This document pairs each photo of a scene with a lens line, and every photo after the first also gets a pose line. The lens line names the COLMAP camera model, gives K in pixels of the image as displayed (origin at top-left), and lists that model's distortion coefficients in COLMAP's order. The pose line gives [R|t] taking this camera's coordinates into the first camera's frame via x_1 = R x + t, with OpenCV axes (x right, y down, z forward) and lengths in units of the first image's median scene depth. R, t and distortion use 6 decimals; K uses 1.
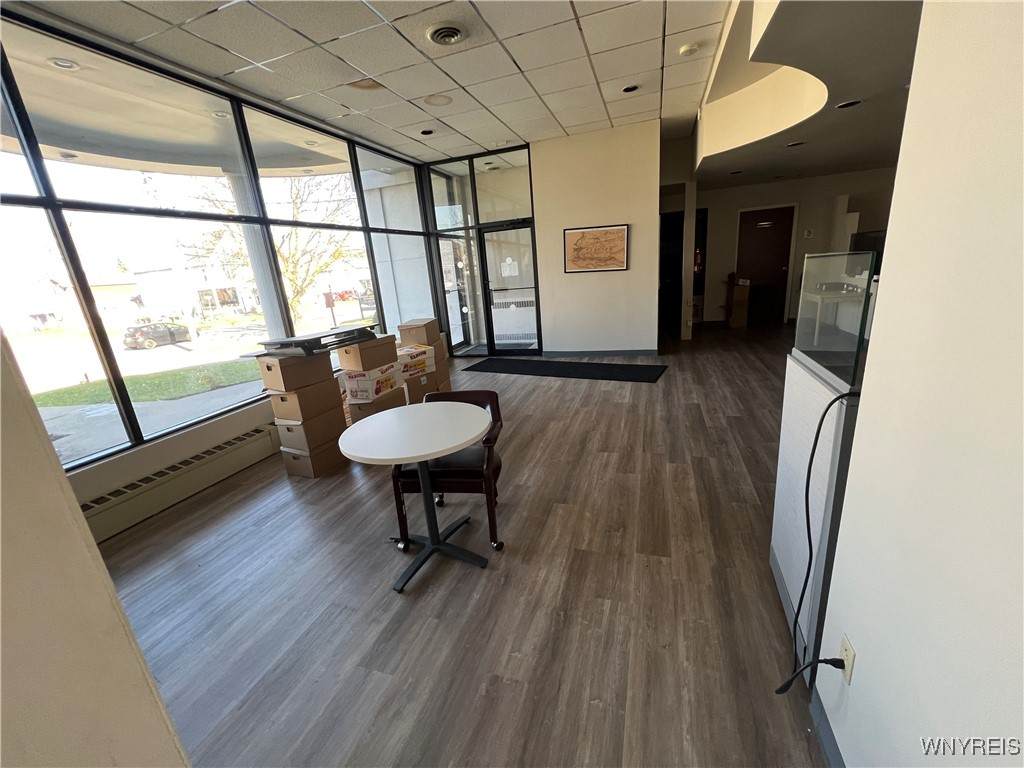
lens RADIAL K [[409.9, 0, 512.0], [0, 409.9, 384.0], [0, 0, 1]] dist [0.001655, 0.000173]
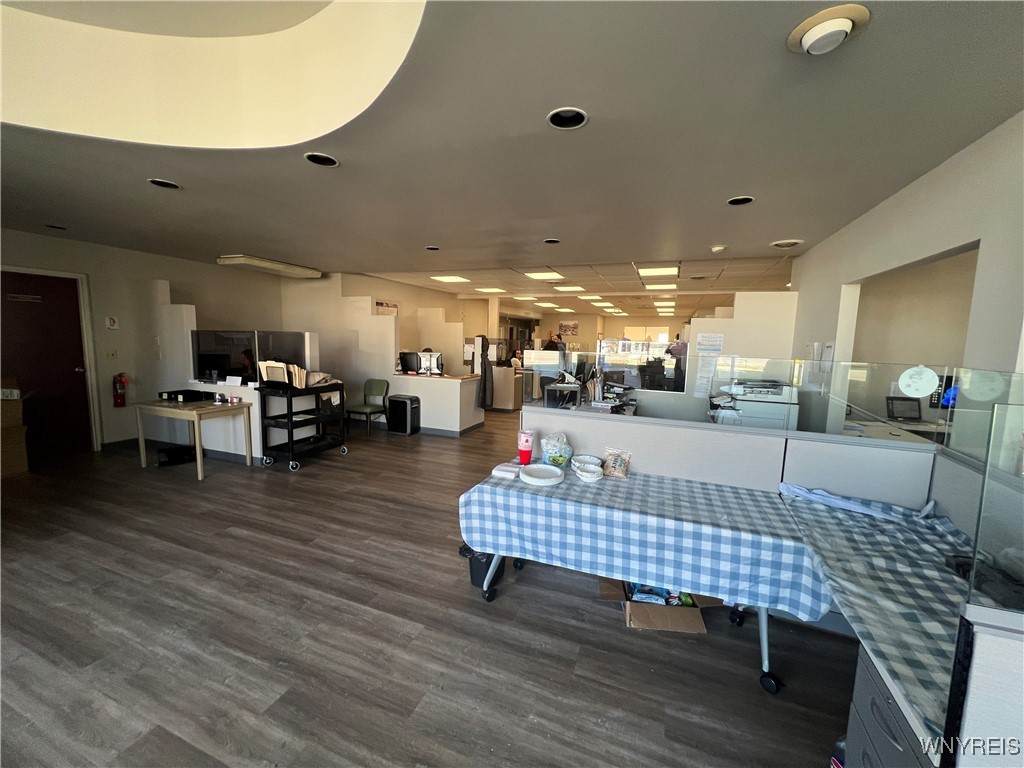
lens RADIAL K [[409.9, 0, 512.0], [0, 409.9, 384.0], [0, 0, 1]] dist [0.001655, 0.000173]
pose [[0.046587, -0.024081, 0.998624, 0.050304], [0.247002, 0.968943, 0.011842, -0.096071], [-0.967894, 0.246111, 0.051088, 0.302632]]
